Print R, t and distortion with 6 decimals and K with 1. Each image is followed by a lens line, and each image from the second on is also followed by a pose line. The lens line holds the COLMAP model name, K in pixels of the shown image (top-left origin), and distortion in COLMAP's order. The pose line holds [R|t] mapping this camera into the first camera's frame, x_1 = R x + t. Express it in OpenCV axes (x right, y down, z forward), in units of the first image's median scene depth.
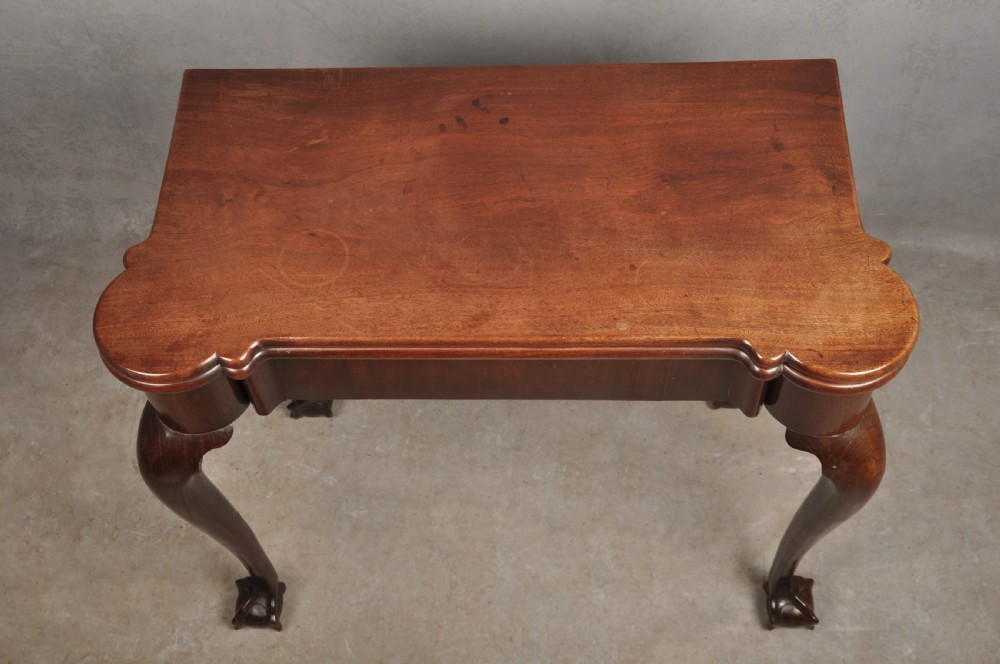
lens RADIAL K [[1206.3, 0, 500.0], [0, 1206.3, 332.0], [0, 0, 1]] dist [0.031954, 0.266457]
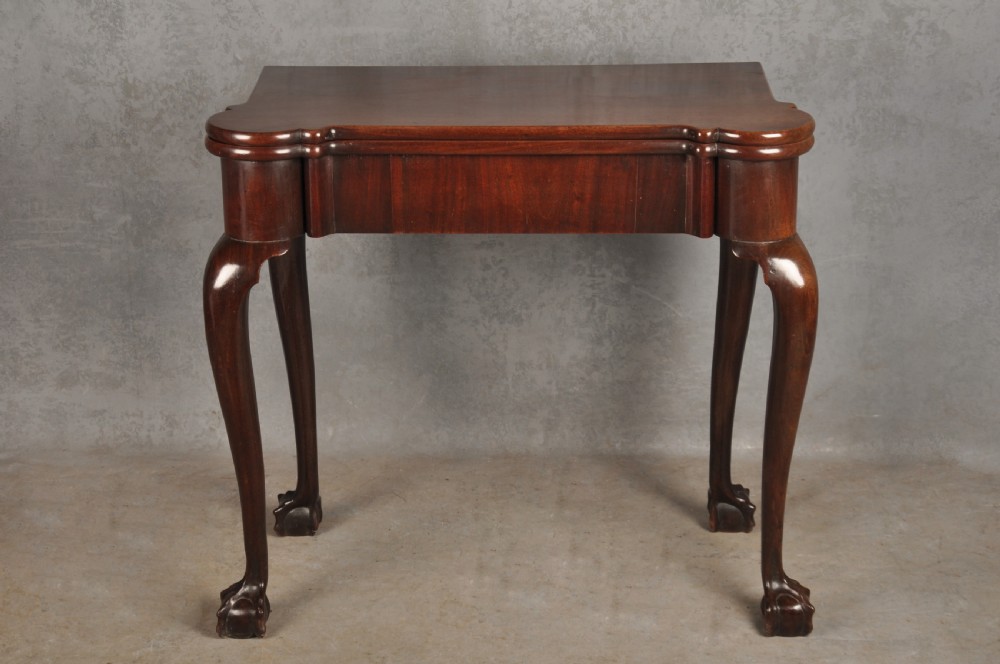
lens RADIAL K [[2284.0, 0, 496.2], [0, 2284.0, 340.9], [0, 0, 1]] dist [0.464858, 0.627280]
pose [[0.999453, 0.029610, 0.014714, -0.029994], [-0.013745, 0.776797, -0.629600, 1.193047], [-0.030072, 0.629054, 0.776780, -0.566405]]
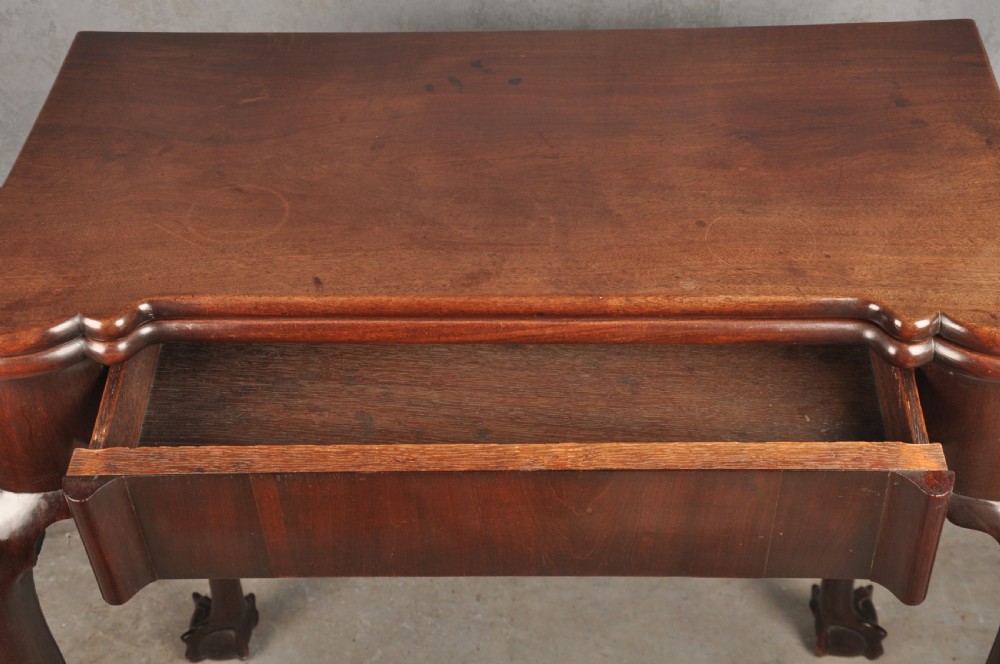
lens RADIAL K [[1564.3, 0, 498.7], [0, 1564.3, 341.2], [0, 0, 1]] dist [0.148092, 0.487278]
pose [[0.999839, 0.017877, -0.001519, -0.001708], [-0.017409, 0.946162, -0.323226, 0.200717], [-0.004342, 0.323201, 0.946321, 0.116850]]
